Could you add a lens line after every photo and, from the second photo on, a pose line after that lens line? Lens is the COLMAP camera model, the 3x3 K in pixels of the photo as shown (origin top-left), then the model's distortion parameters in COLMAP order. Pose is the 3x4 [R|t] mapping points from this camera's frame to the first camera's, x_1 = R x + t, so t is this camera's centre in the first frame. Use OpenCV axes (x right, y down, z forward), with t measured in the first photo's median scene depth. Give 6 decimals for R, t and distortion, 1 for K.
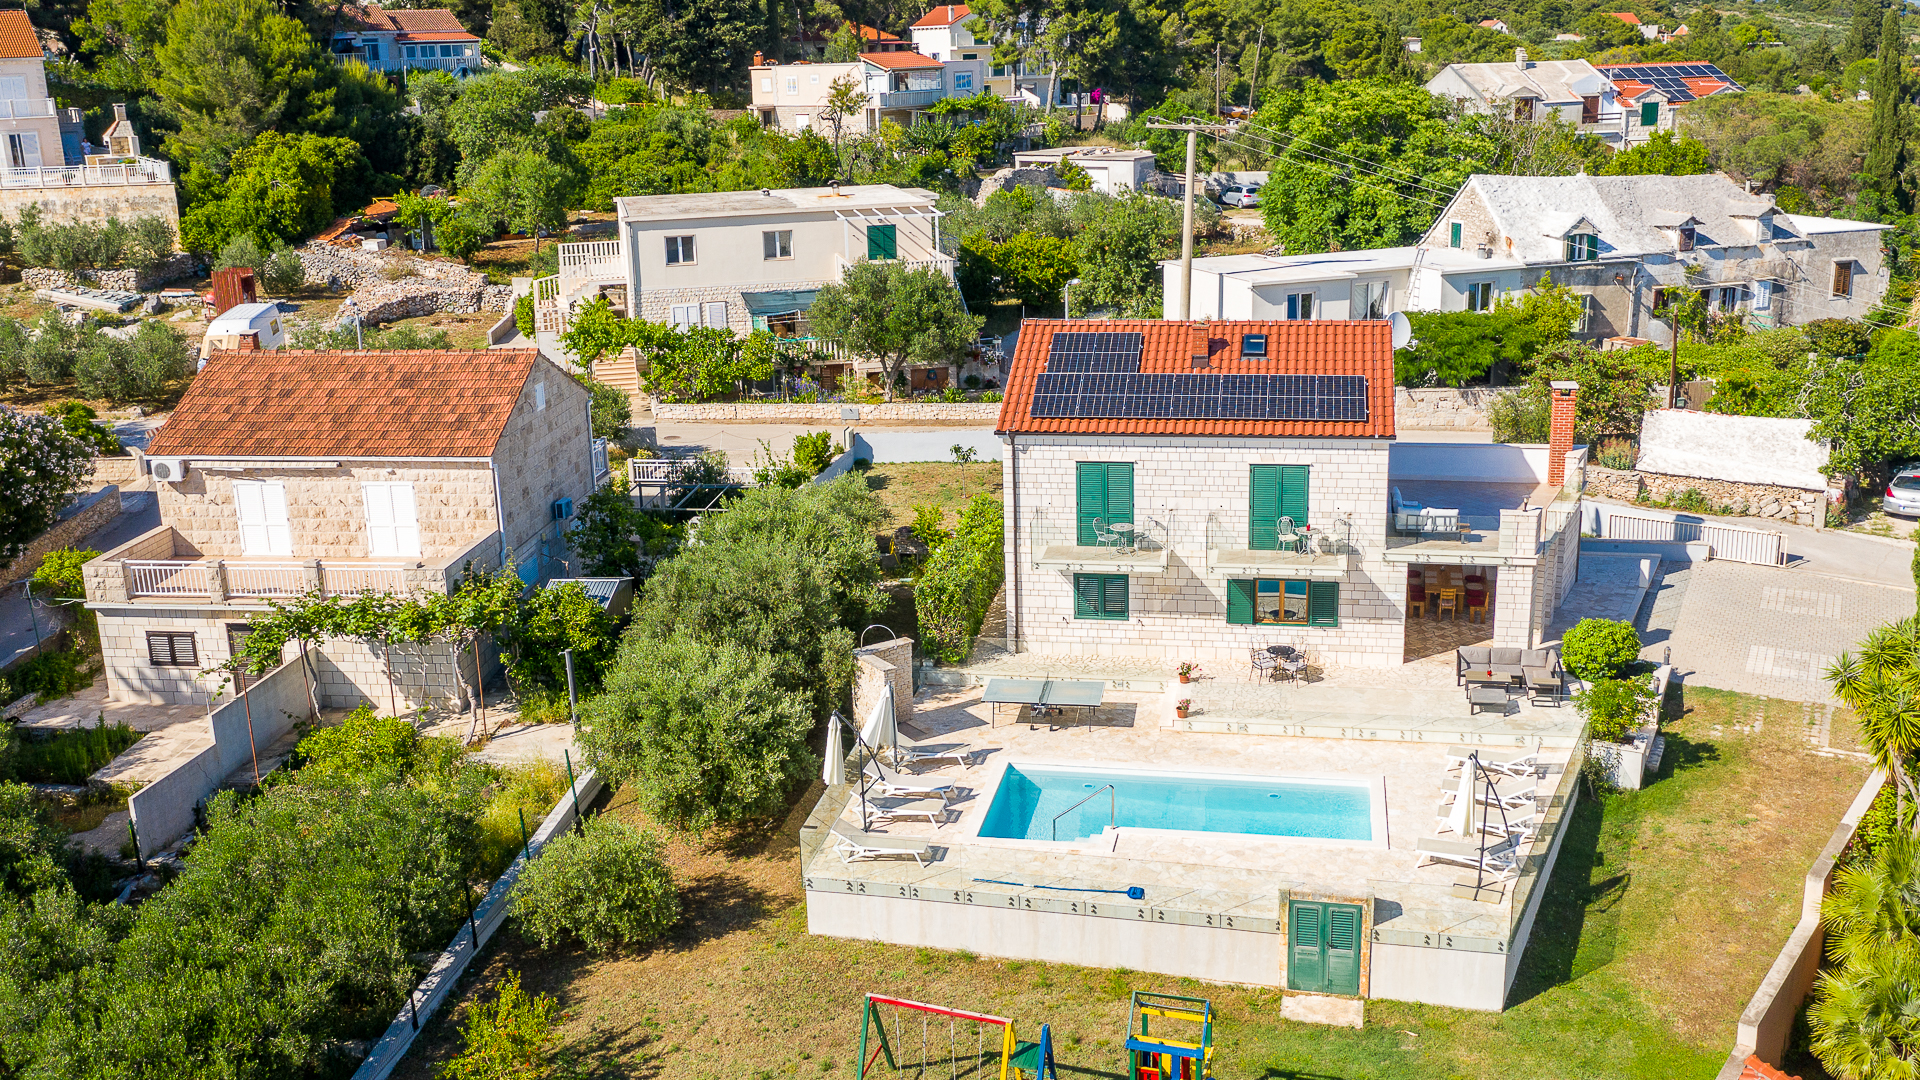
lens RADIAL K [[1498.8, 0, 960.2], [0, 1498.8, 812.7], [0, 0, 1]] dist [-0.007666, 0.001602]
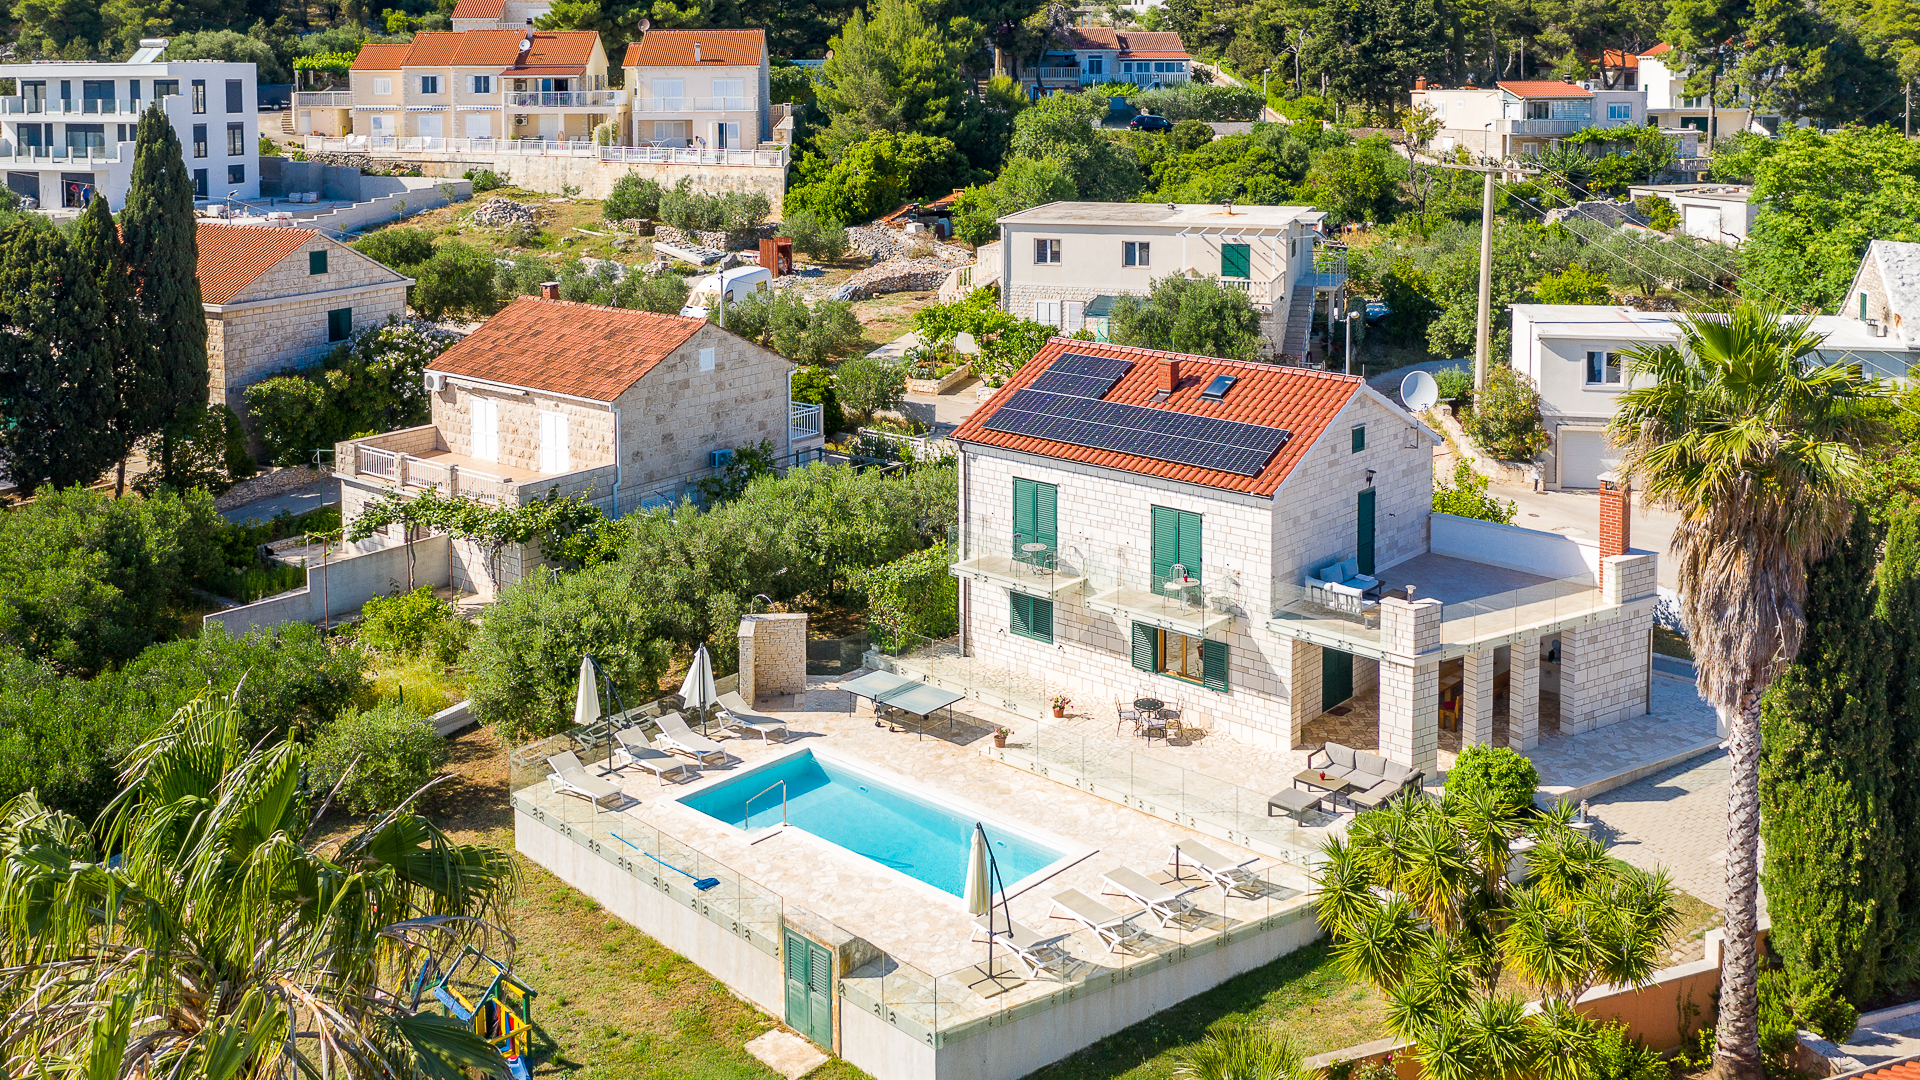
lens RADIAL K [[1539.0, 0, 941.9], [0, 1539.0, 541.7], [0, 0, 1]] dist [-0.014696, 0.005928]
pose [[0.871458, 0.164873, -0.461929, 0.286505], [-0.241311, 0.964062, -0.111151, -0.037503], [0.427002, 0.208332, 0.879925, 0.049422]]
